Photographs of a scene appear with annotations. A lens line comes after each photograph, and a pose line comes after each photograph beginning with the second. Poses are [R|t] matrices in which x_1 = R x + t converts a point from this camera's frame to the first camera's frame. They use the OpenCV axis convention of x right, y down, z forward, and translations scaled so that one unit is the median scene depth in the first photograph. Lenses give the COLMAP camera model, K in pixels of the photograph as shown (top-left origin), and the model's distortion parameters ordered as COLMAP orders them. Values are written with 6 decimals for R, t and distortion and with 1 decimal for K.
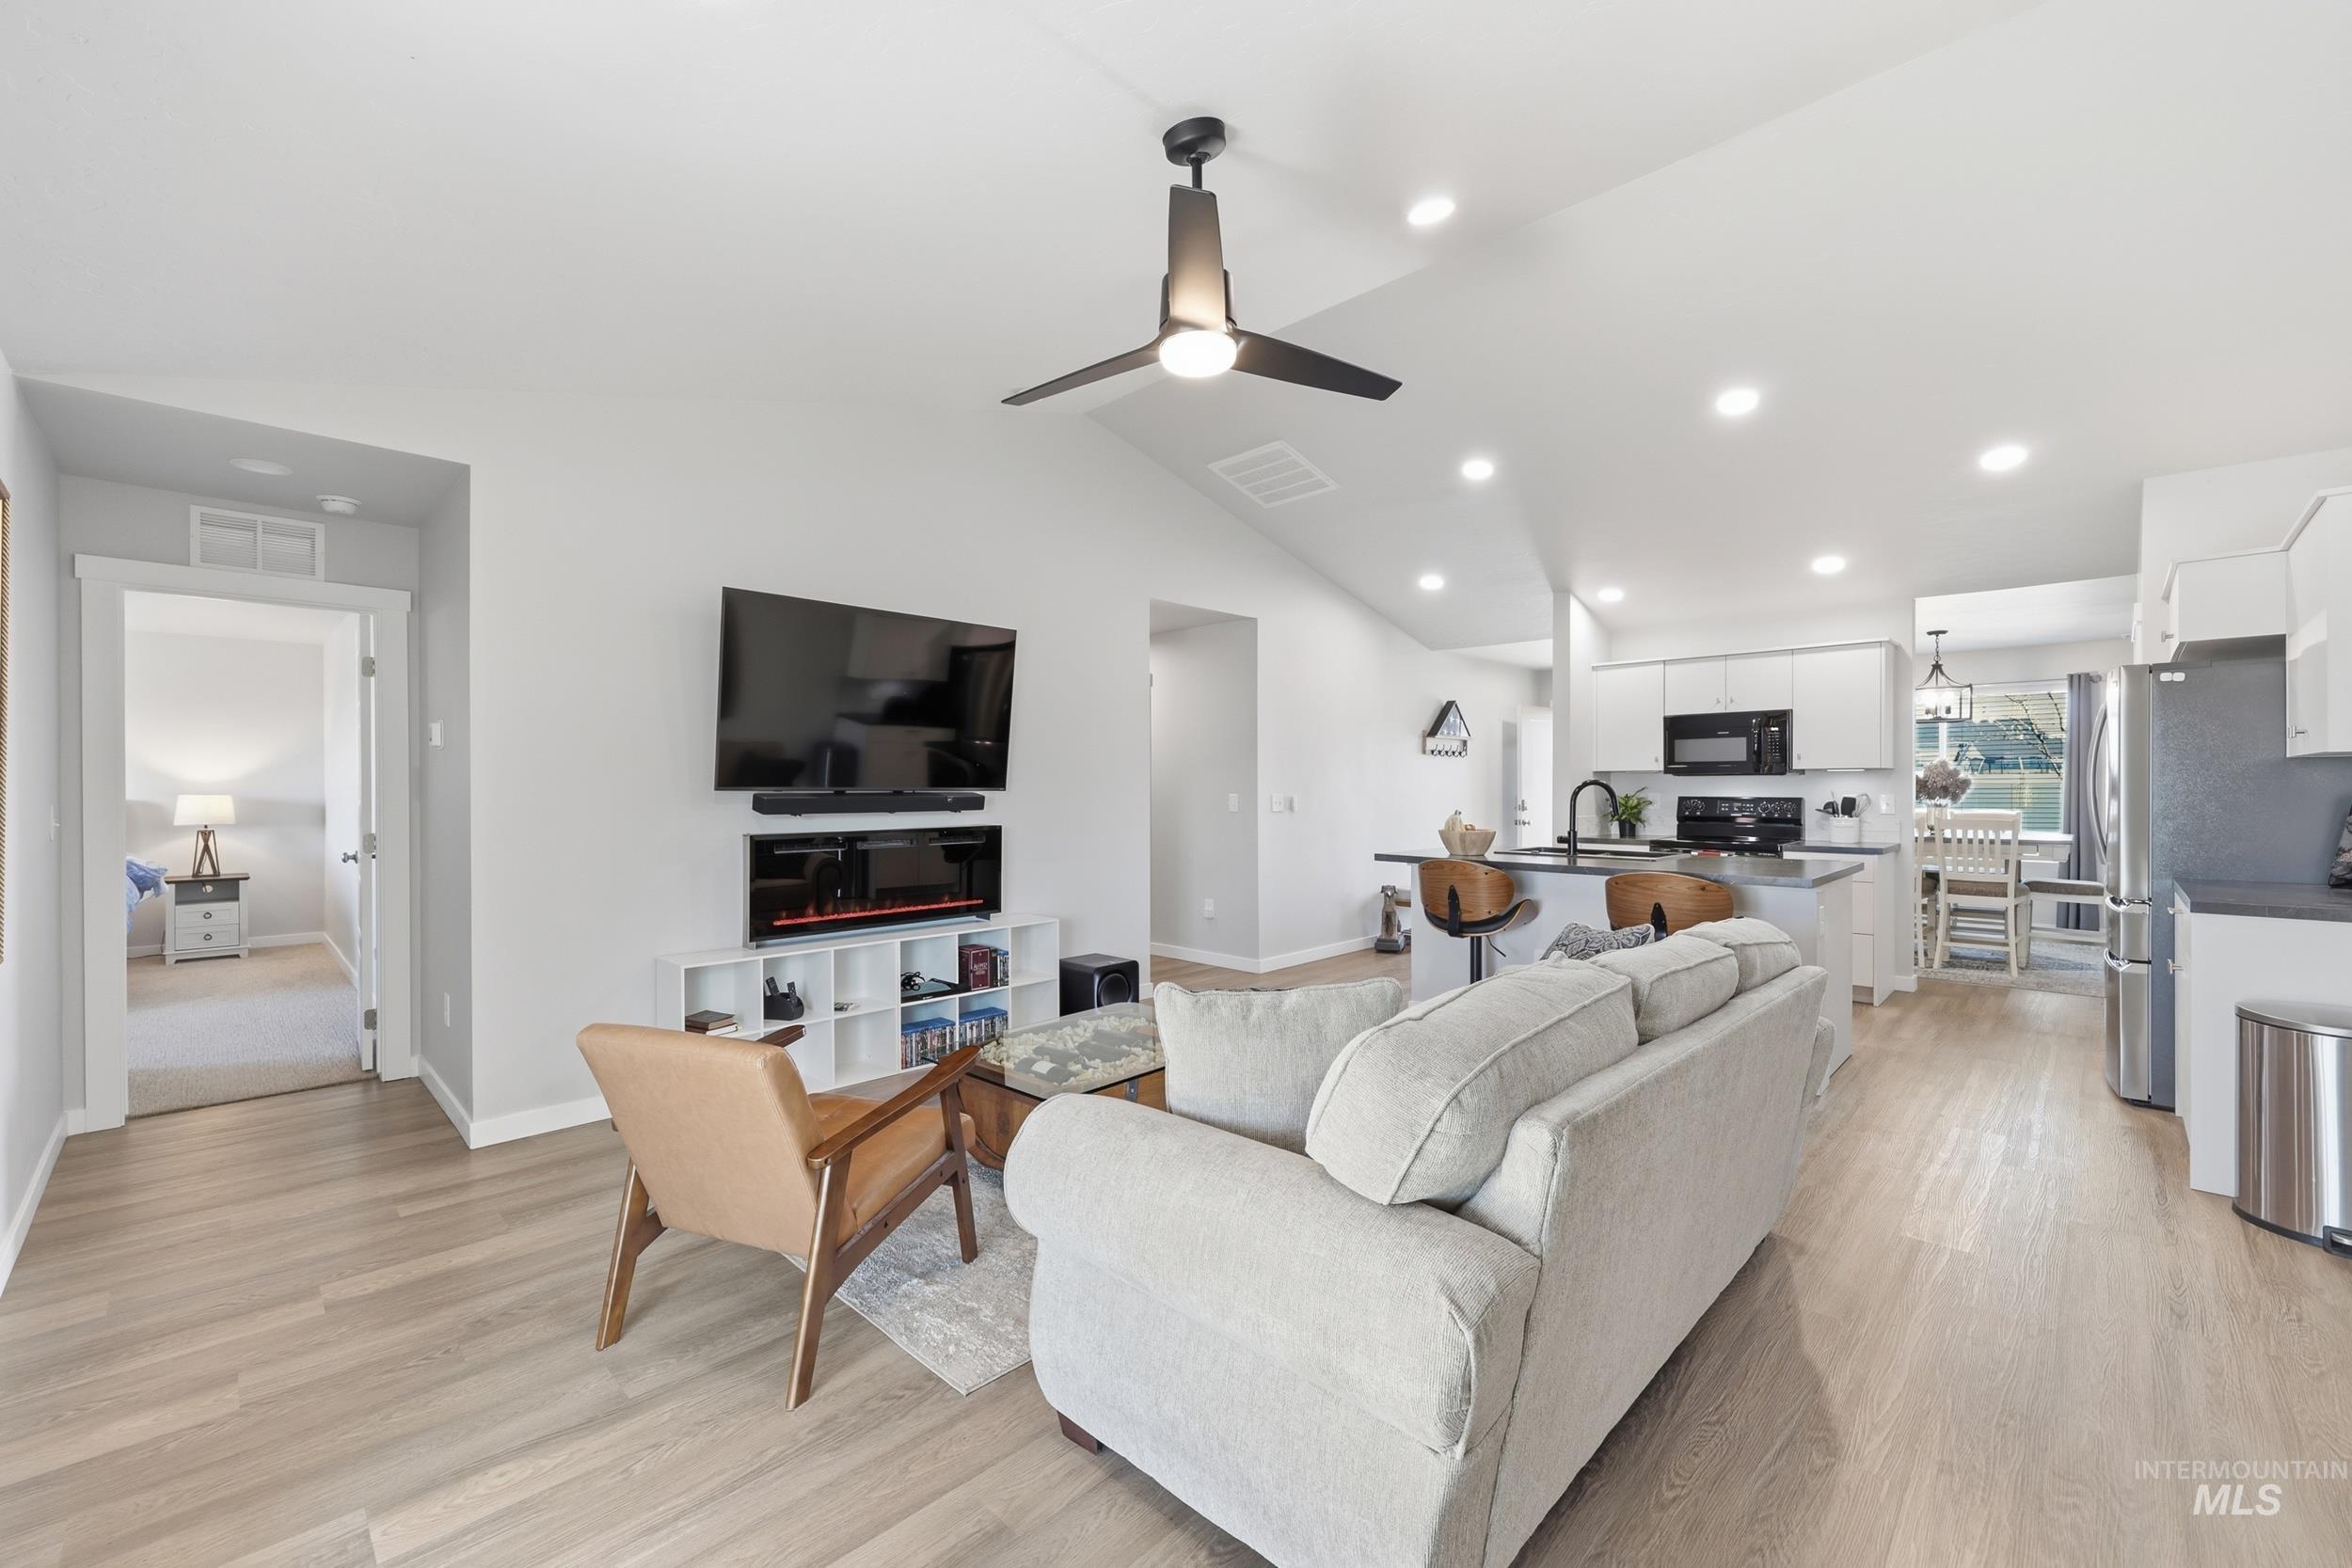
lens RADIAL K [[948.5, 0, 1161.8], [0, 948.5, 783.4], [0, 0, 1]] dist [-0.003297, 0.000196]
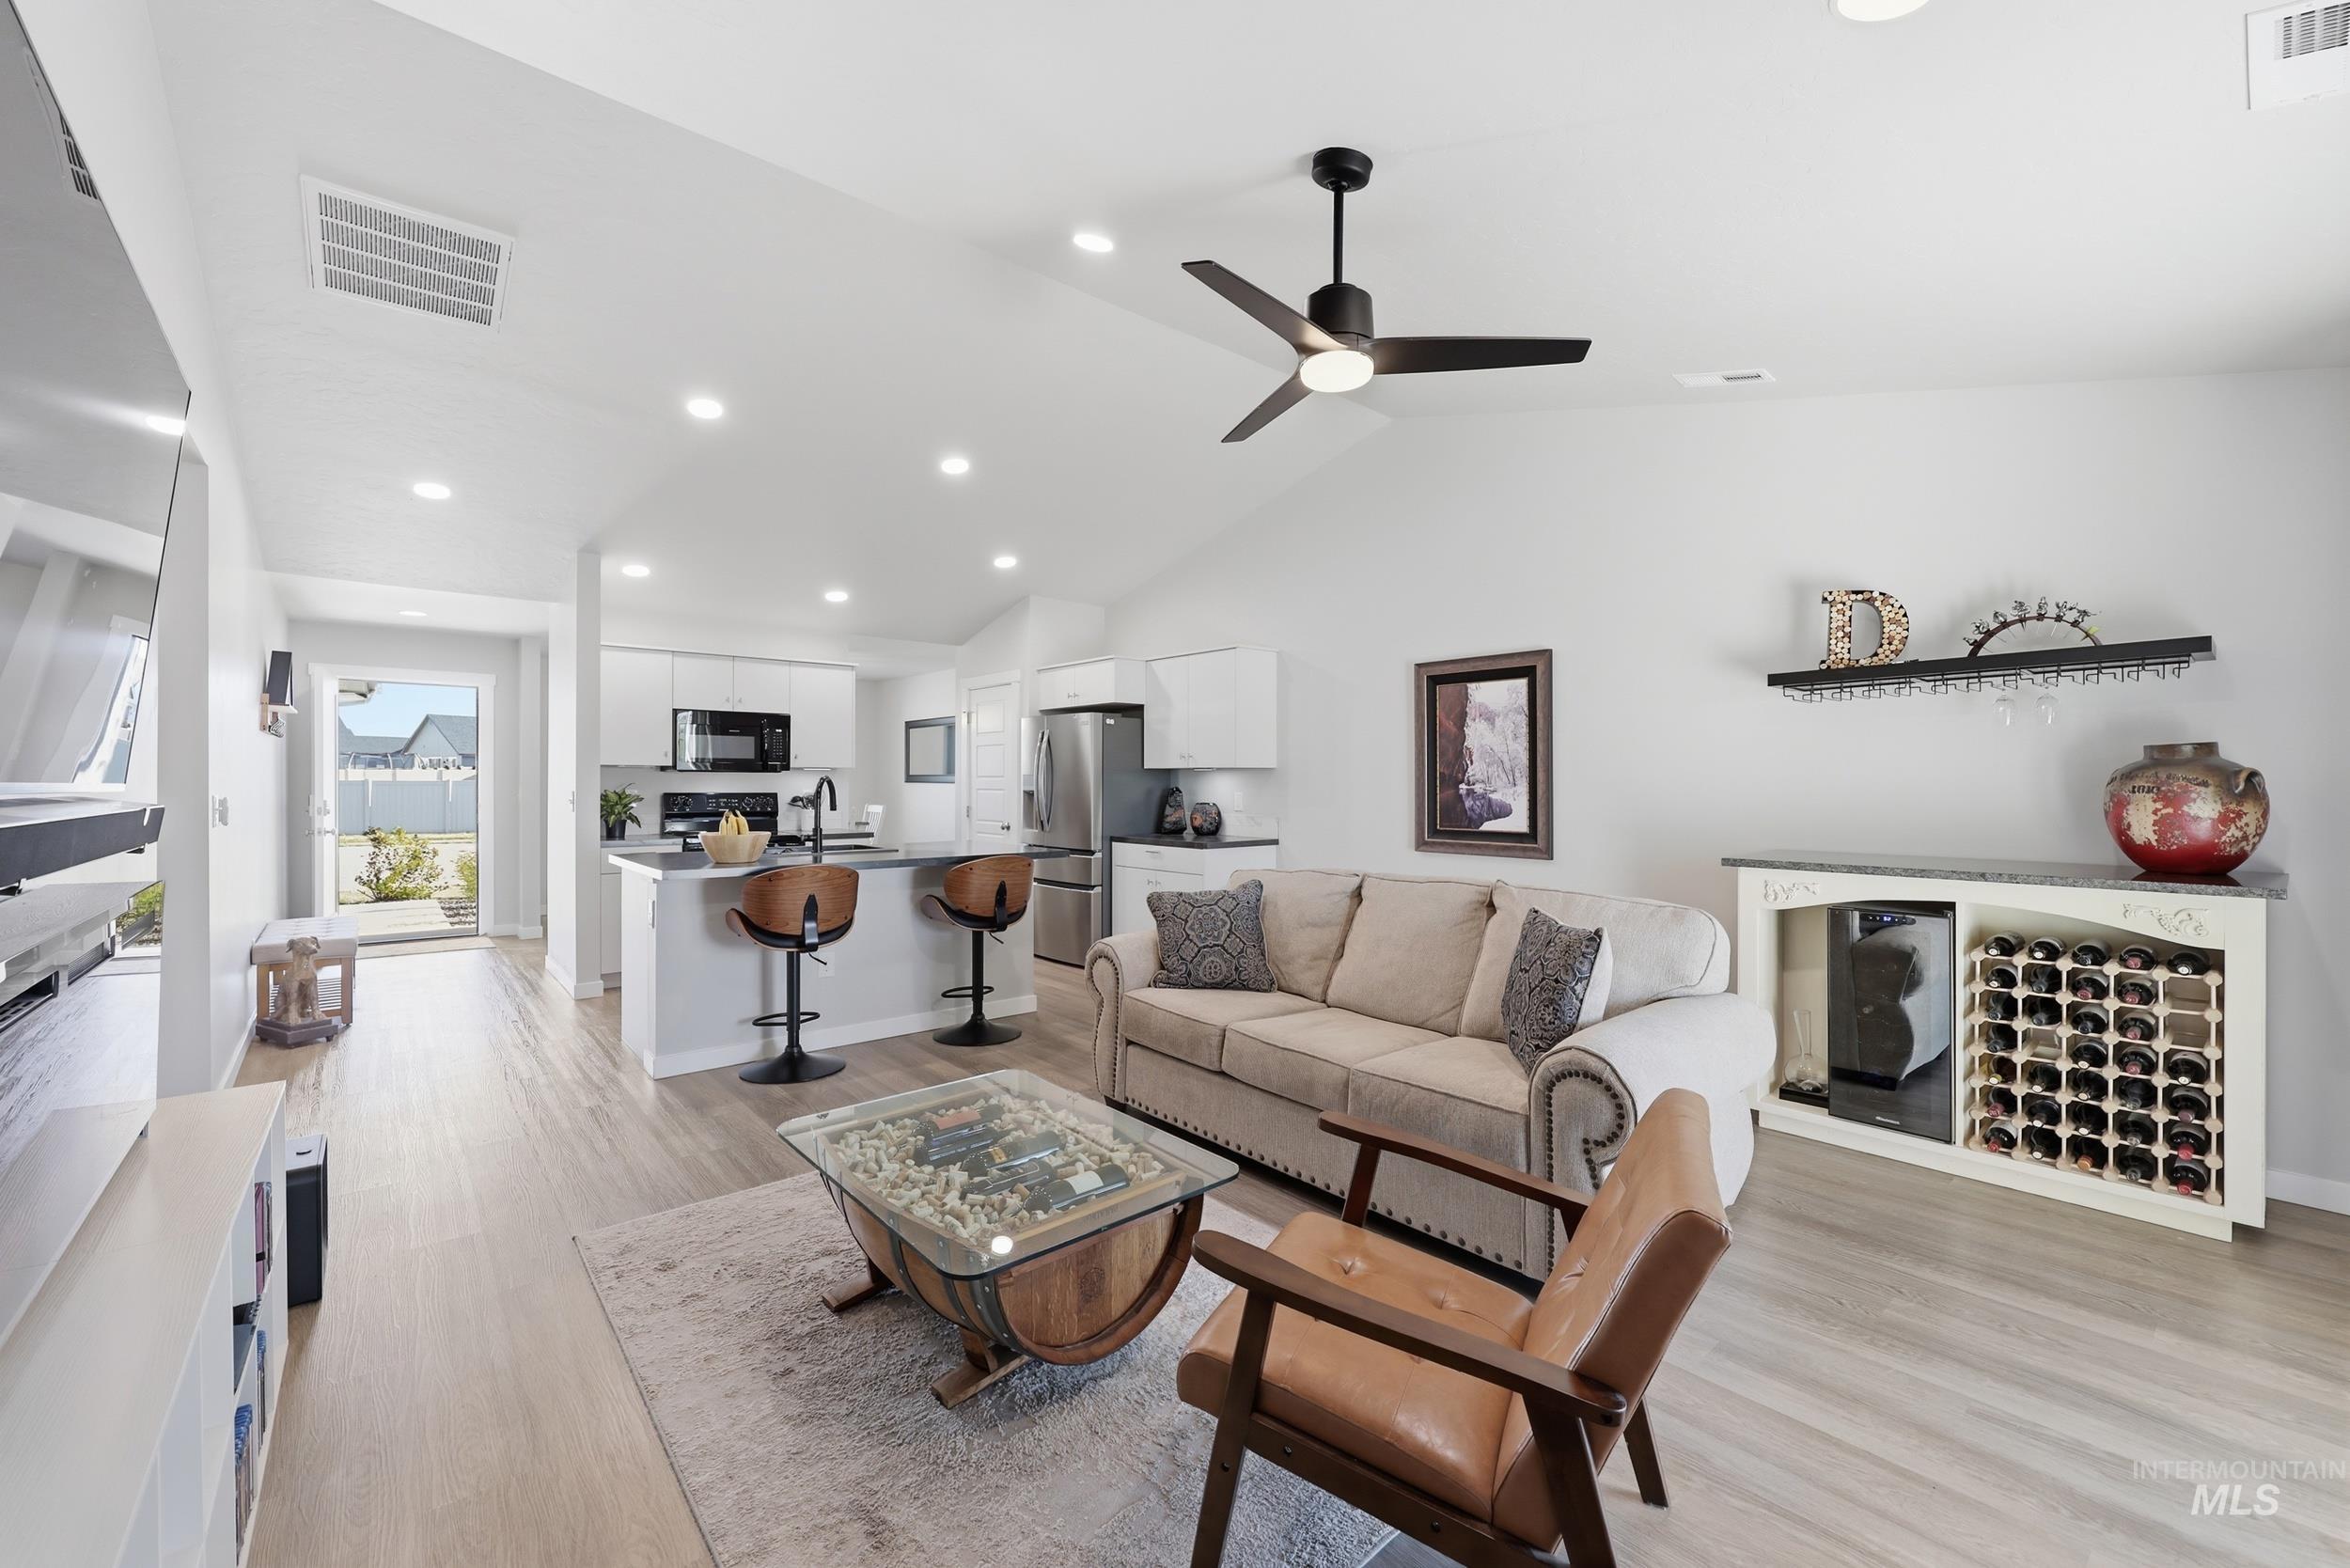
lens RADIAL K [[947.8, 0, 1173.1], [0, 947.8, 778.5], [0, 0, 1]] dist [-0.003297, 0.000196]
pose [[0.078233, 0.005963, 0.996917, -0.527970], [-0.005237, 0.999971, -0.005571, 0.002652], [-0.996921, -0.004785, 0.078262, 0.571567]]
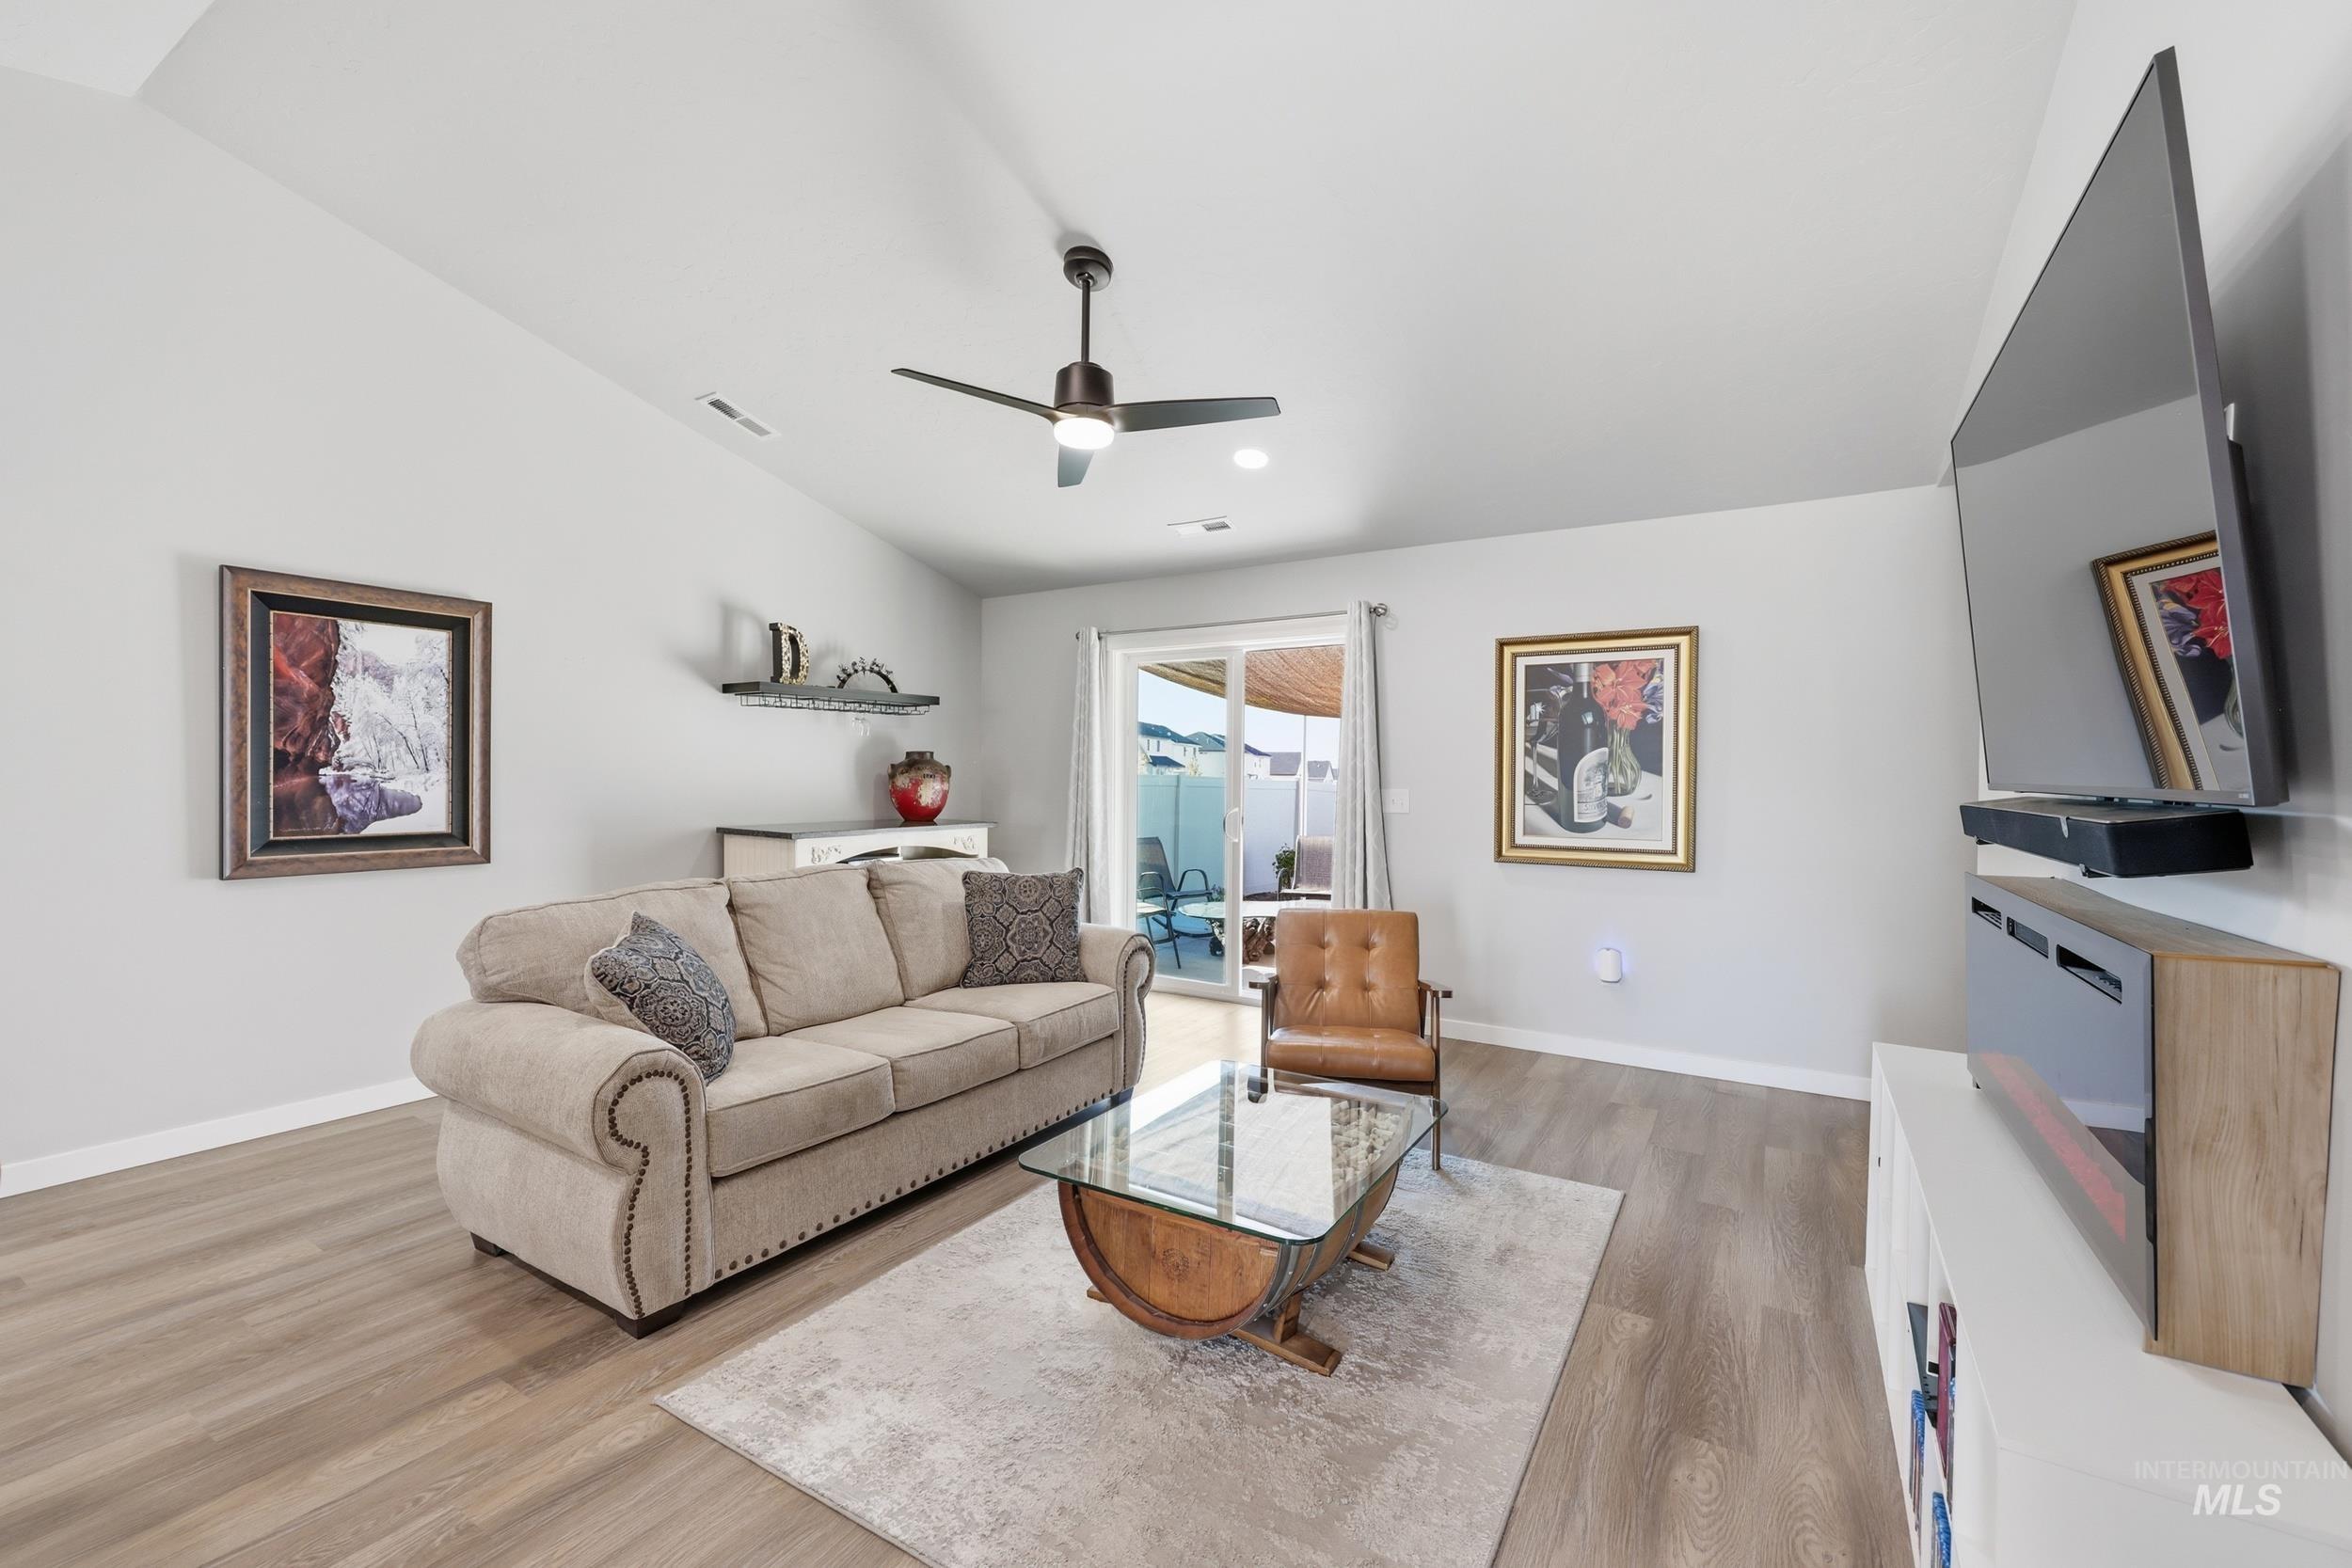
lens RADIAL K [[948.5, 0, 1185.4], [0, 948.5, 786.0], [0, 0, 1]] dist [-0.003297, 0.000196]
pose [[-0.972827, -0.005974, -0.231456, 0.103598], [-0.007780, 0.999946, 0.006890, 0.004570], [0.231402, 0.008503, -0.972821, 1.178875]]
